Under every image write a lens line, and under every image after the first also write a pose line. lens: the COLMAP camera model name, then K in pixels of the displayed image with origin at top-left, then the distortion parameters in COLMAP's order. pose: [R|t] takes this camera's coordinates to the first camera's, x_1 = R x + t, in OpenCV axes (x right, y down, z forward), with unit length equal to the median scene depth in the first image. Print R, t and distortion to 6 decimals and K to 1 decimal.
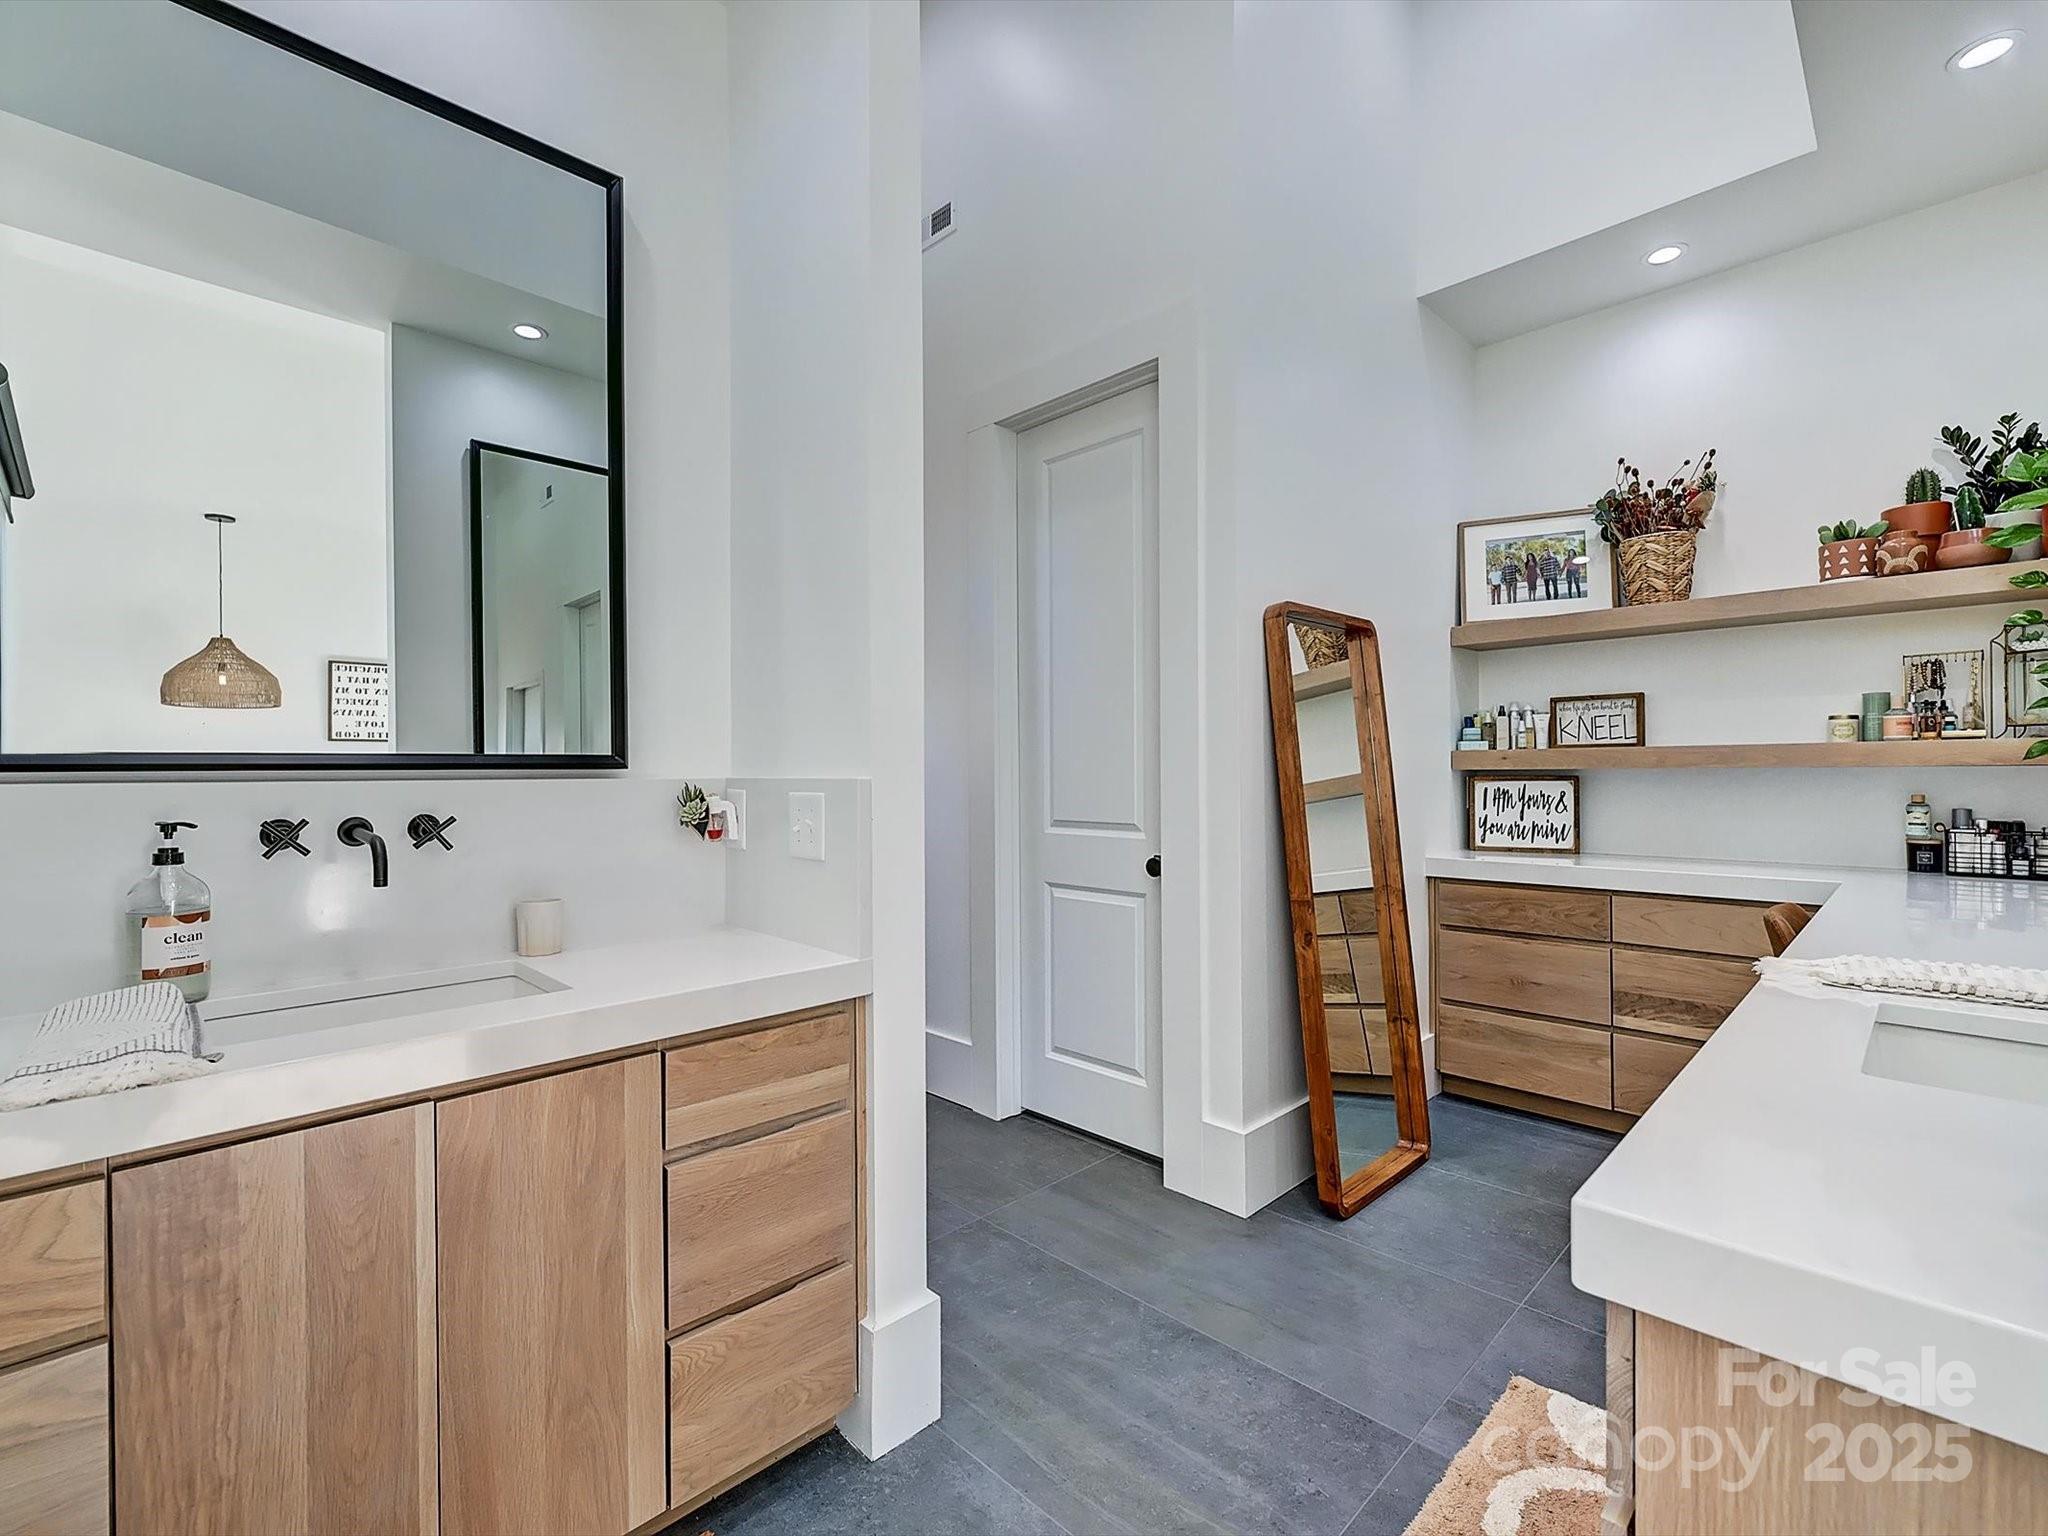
lens RADIAL K [[898.6, 0, 983.6], [0, 898.6, 770.5], [0, 0, 1]] dist [0.000771, 0.000119]
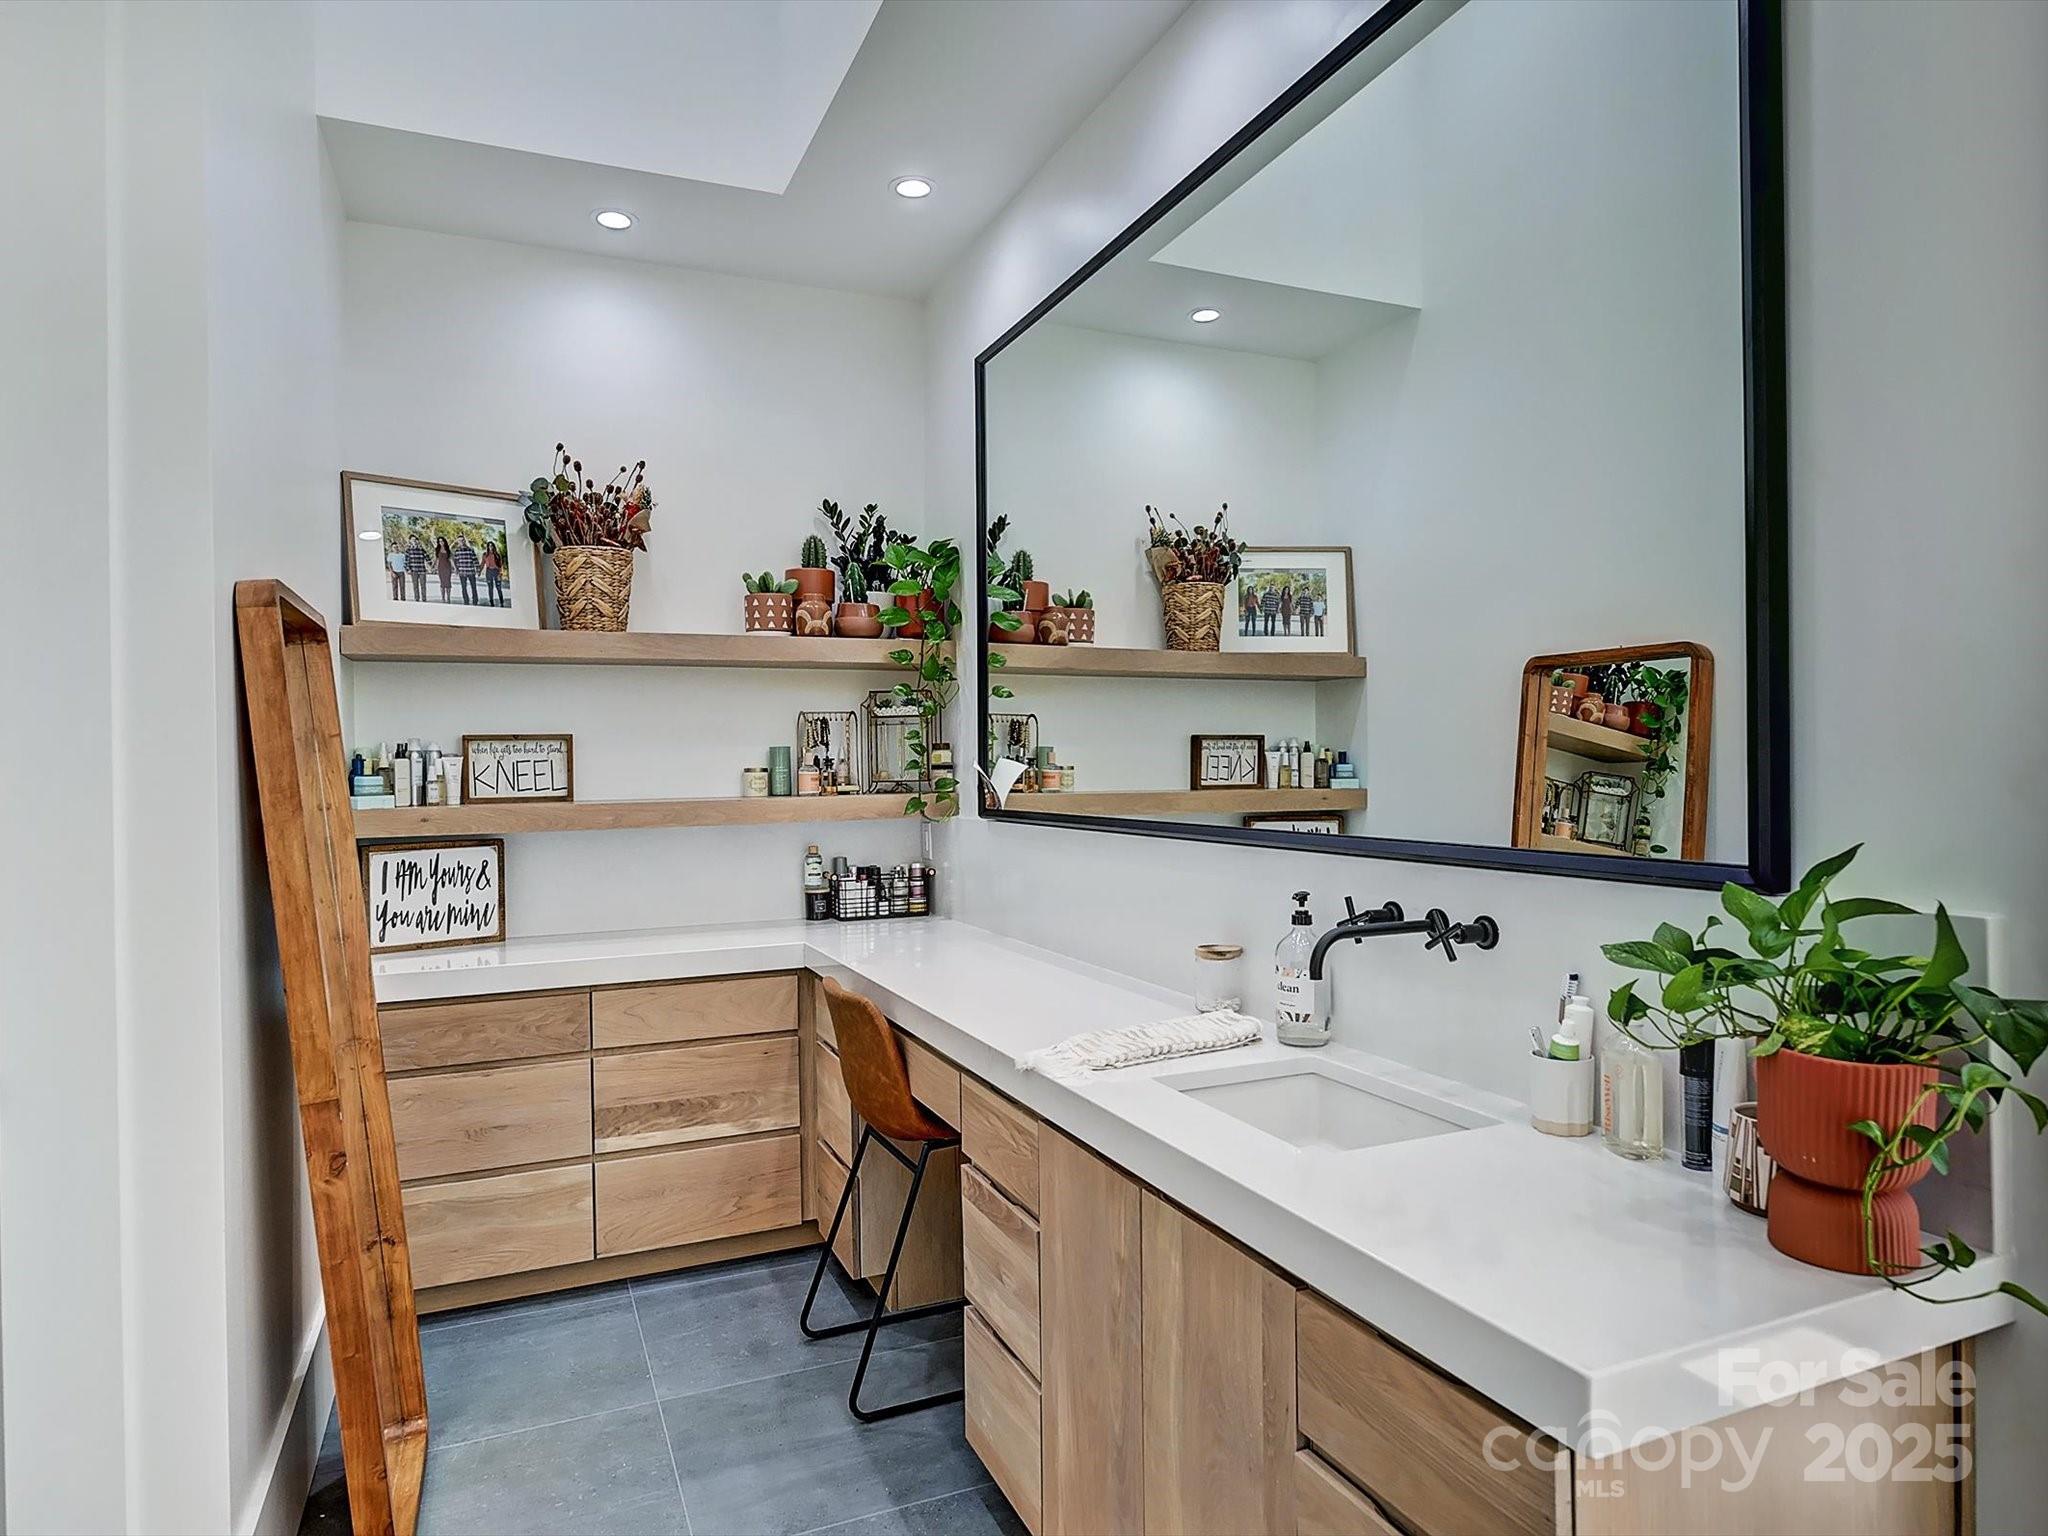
lens RADIAL K [[1244.0, 0, 1024.0], [0, 1244.0, 768.0], [0, 0, 1]] dist [0.003504, -0.000202]
pose [[0.343657, -0.004920, 0.939082, -0.188856], [0.017001, 0.999855, -0.000983, -0.047777], [-0.938941, 0.016303, 0.343691, 0.224871]]
